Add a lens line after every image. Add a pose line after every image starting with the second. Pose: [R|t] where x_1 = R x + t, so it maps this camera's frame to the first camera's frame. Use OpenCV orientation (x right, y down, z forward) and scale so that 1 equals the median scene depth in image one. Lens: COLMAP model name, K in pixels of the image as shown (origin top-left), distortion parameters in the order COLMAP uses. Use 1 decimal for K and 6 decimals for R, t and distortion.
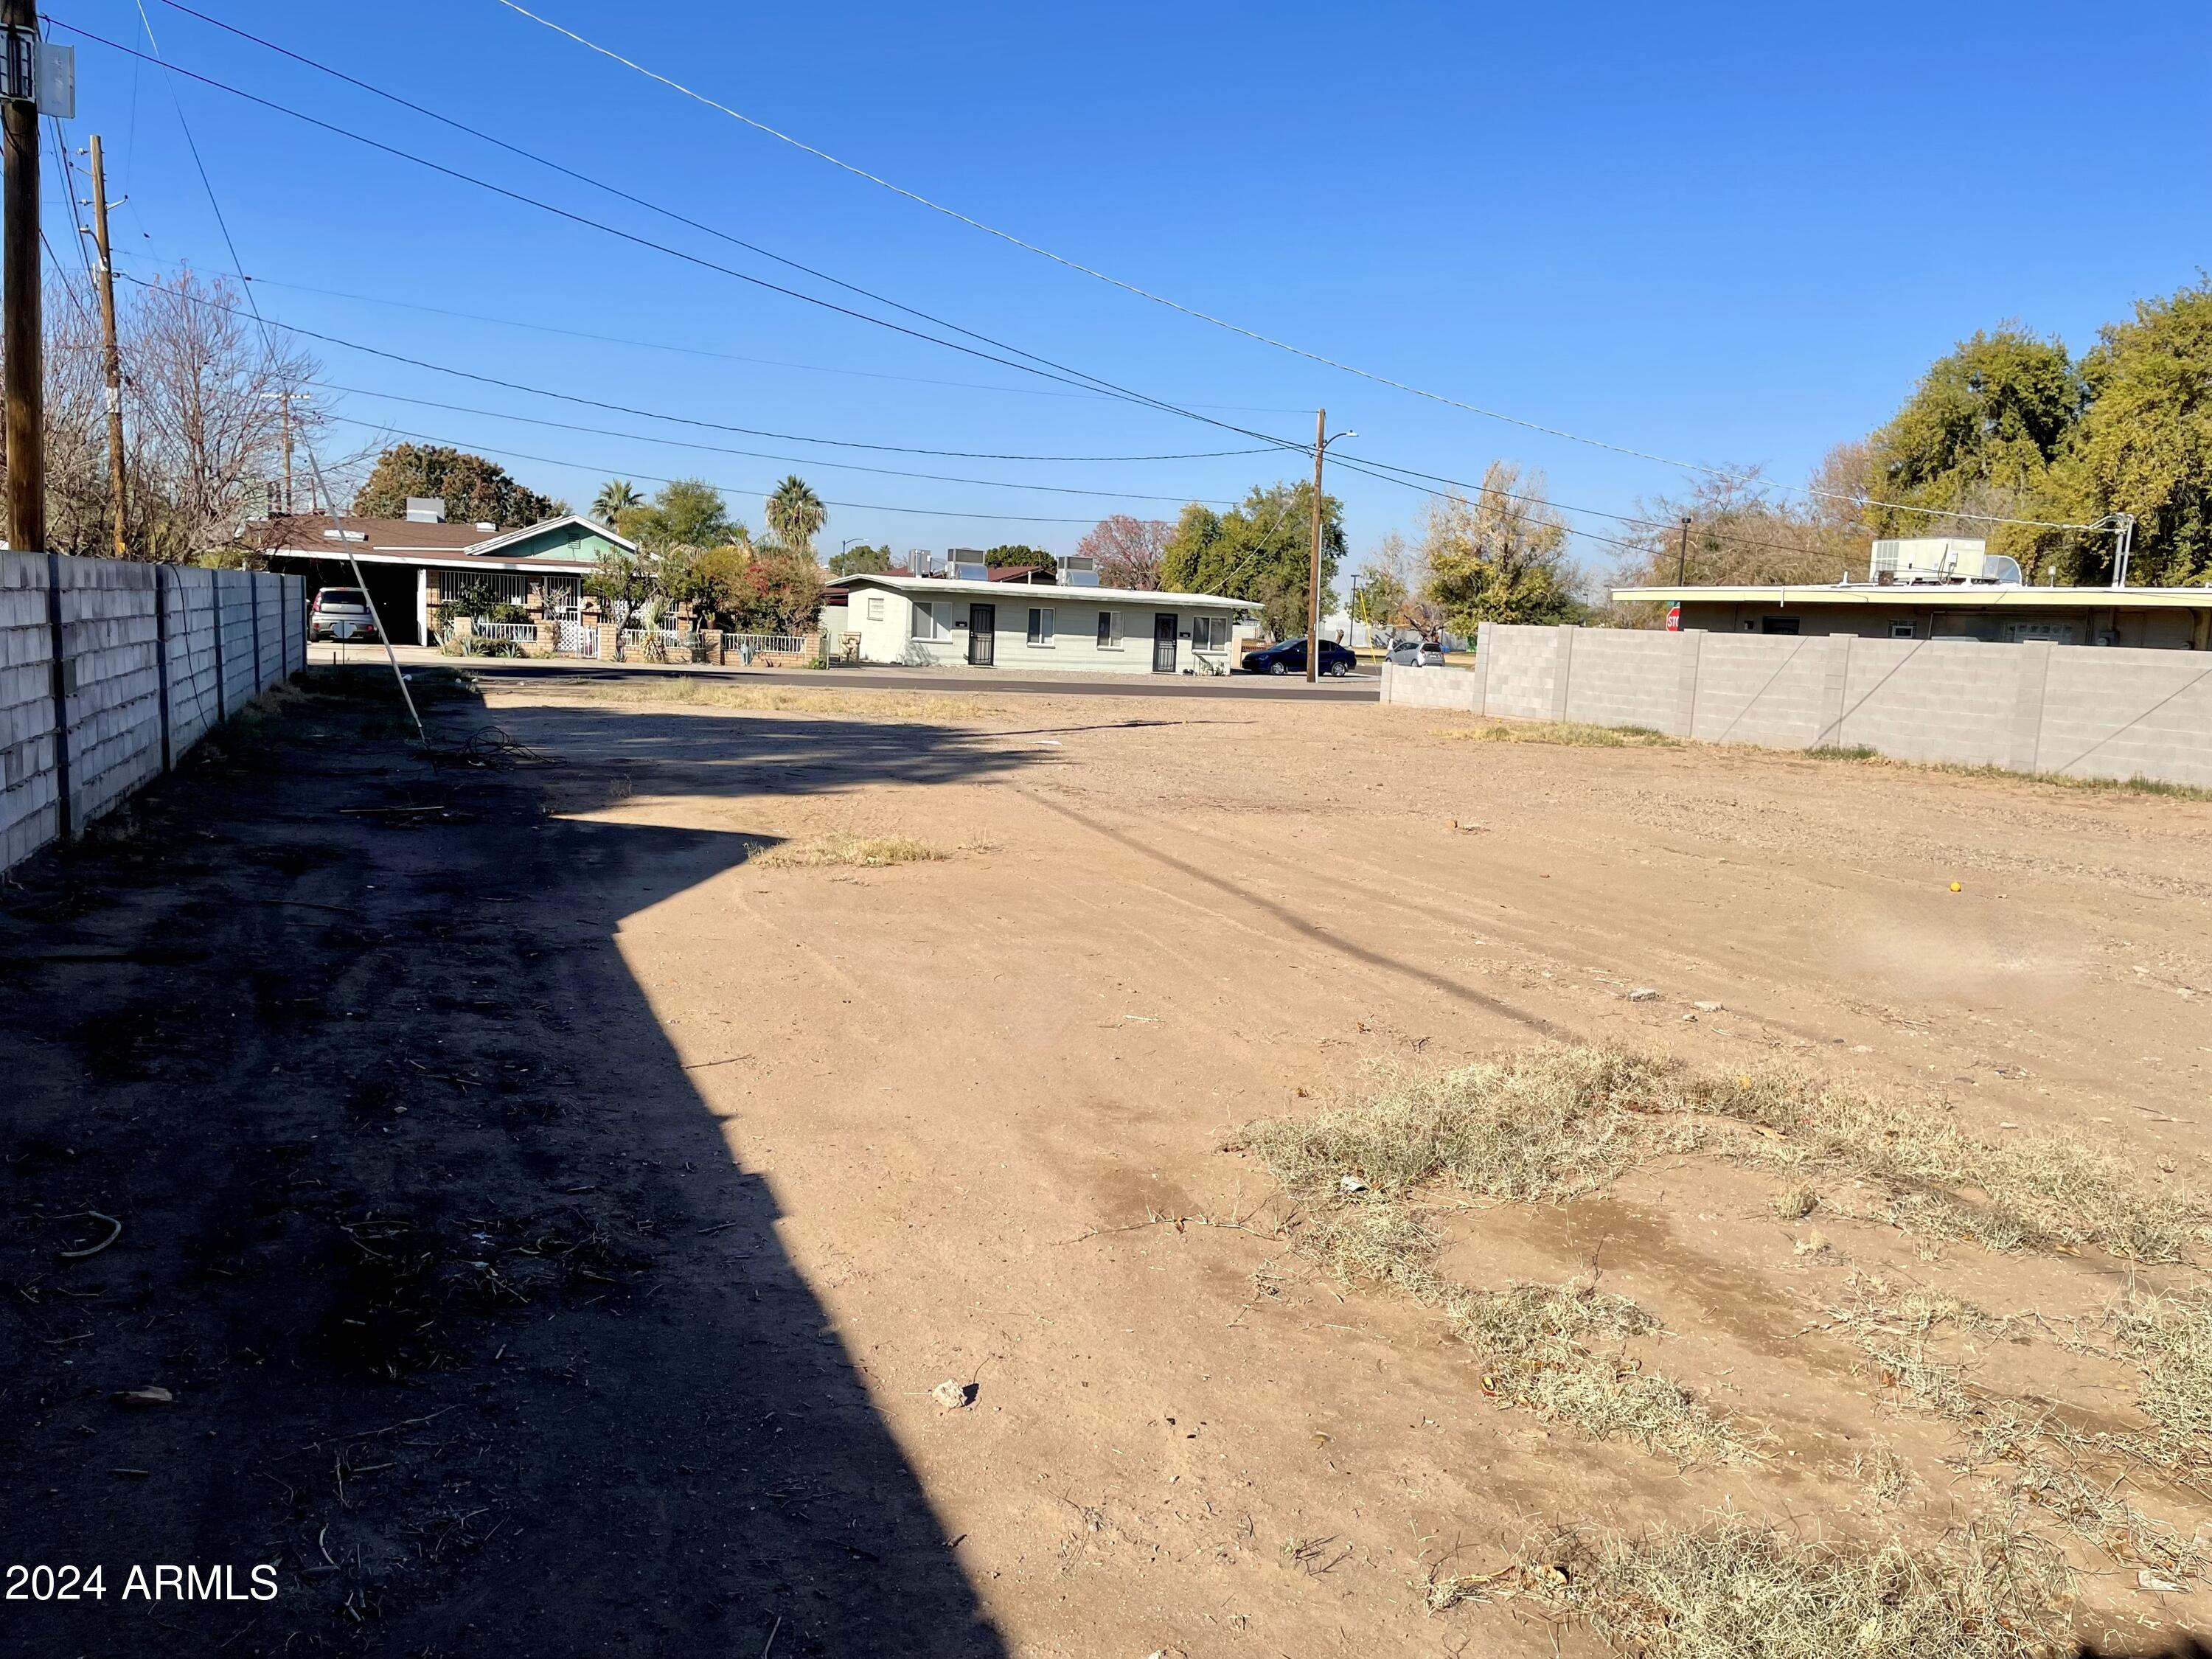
lens RADIAL K [[1658.0, 0, 1119.6], [0, 1658.0, 843.2], [0, 0, 1]] dist [0.087962, -0.114607]
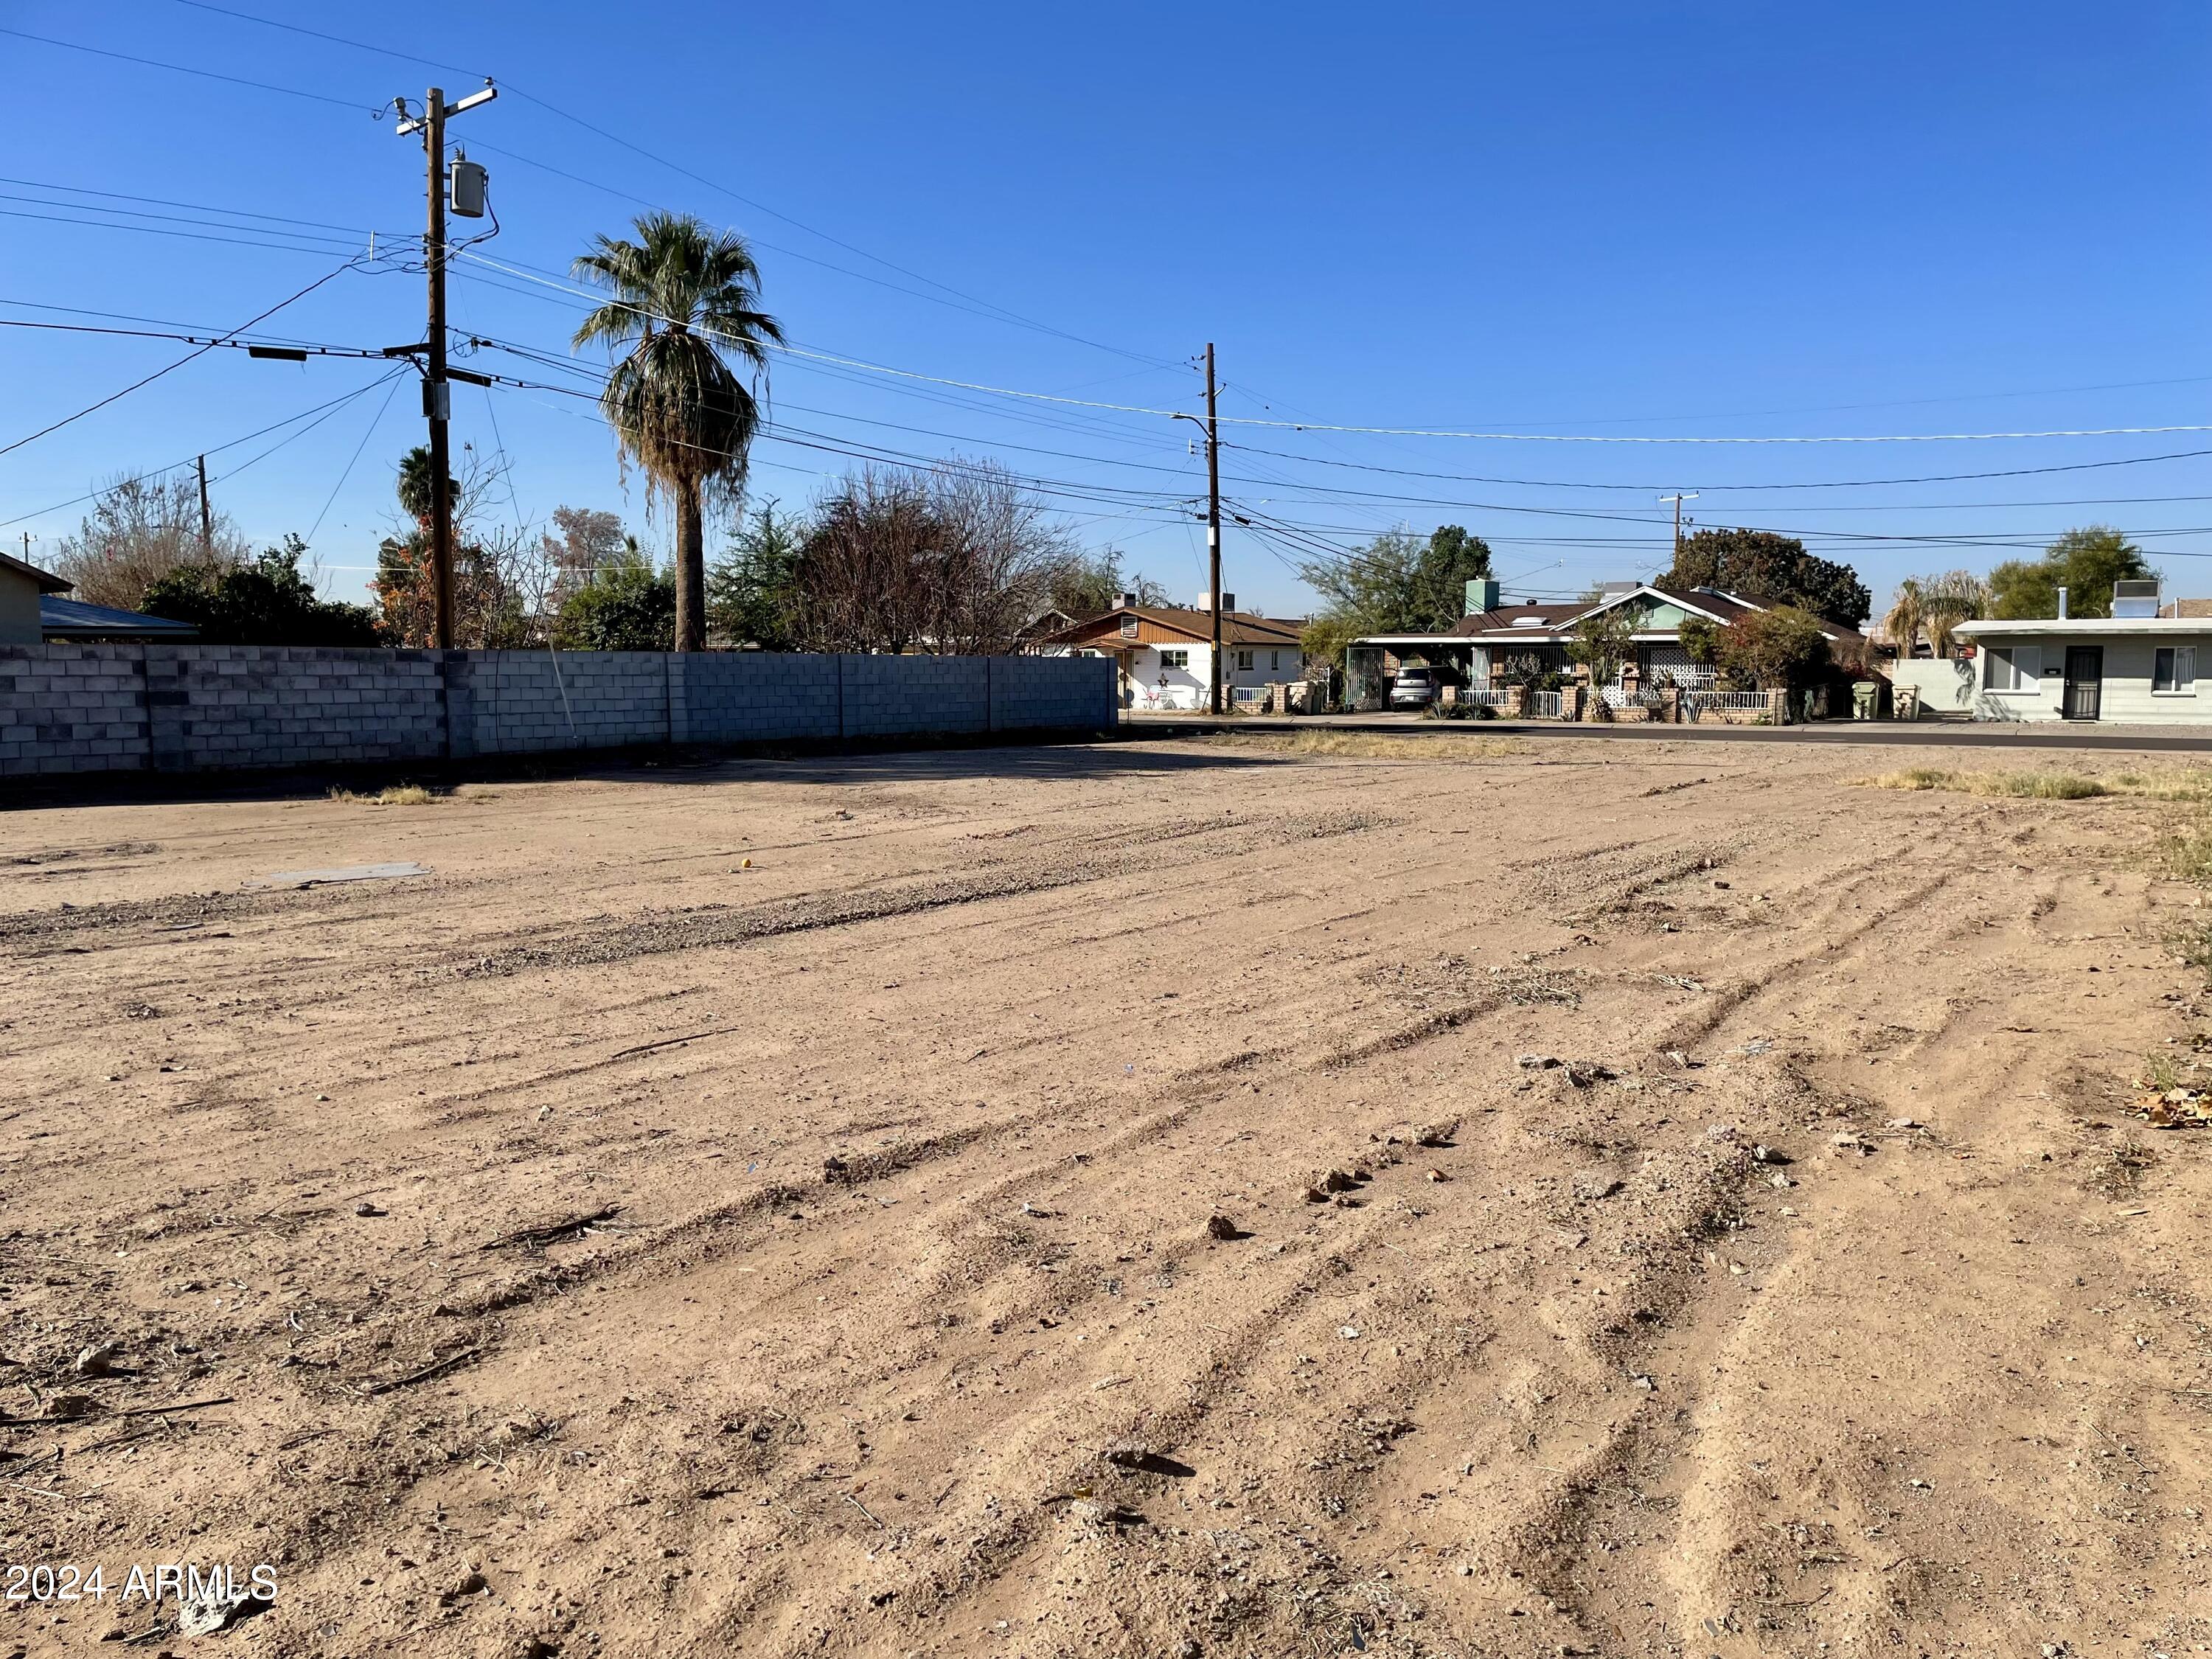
lens RADIAL K [[1658.0, 0, 1121.7], [0, 1658.0, 864.1], [0, 0, 1]] dist [0.087962, -0.114607]
pose [[0.564867, 0.052754, -0.823494, 0.404375], [-0.084423, 0.996412, 0.005923, -0.000333], [0.820852, 0.066176, 0.567294, 0.162560]]
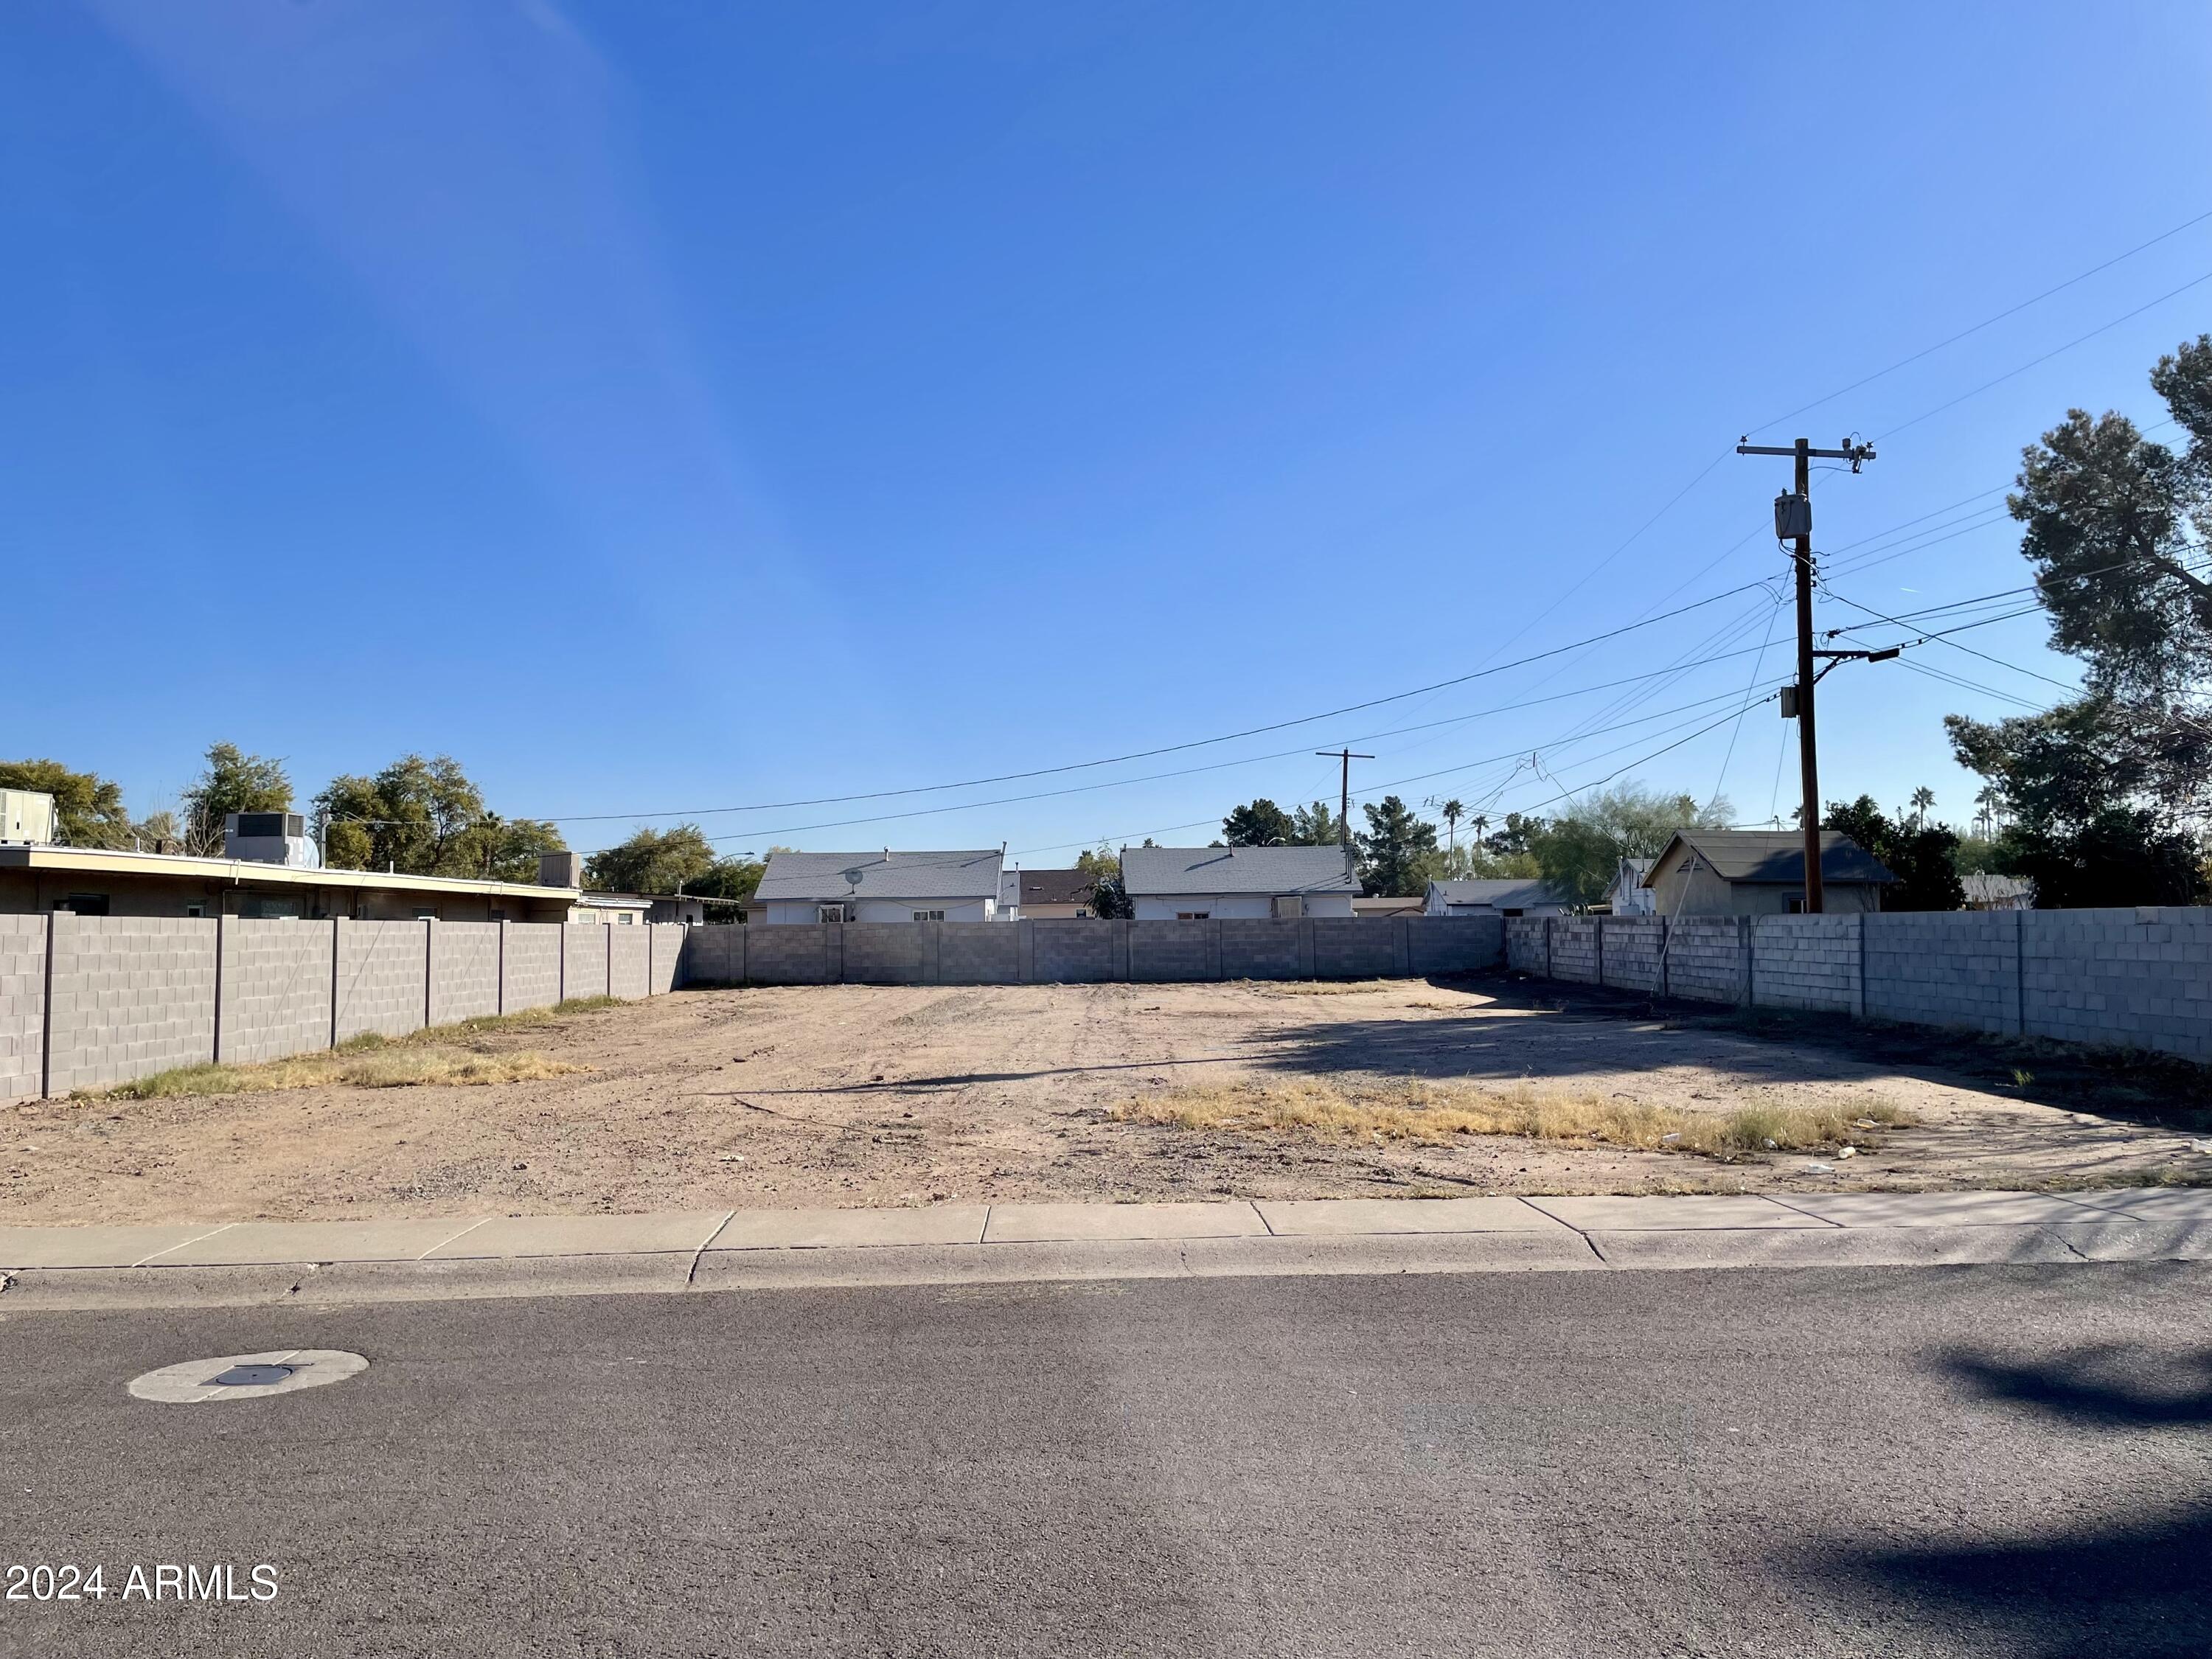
lens RADIAL K [[1658.0, 0, 1114.9], [0, 1658.0, 810.6], [0, 0, 1]] dist [0.087962, -0.114607]
pose [[-0.930423, -0.010162, 0.366346, -0.175486], [0.017559, 0.997231, 0.072257, -0.137842], [-0.366066, 0.073663, -0.927669, 0.965586]]
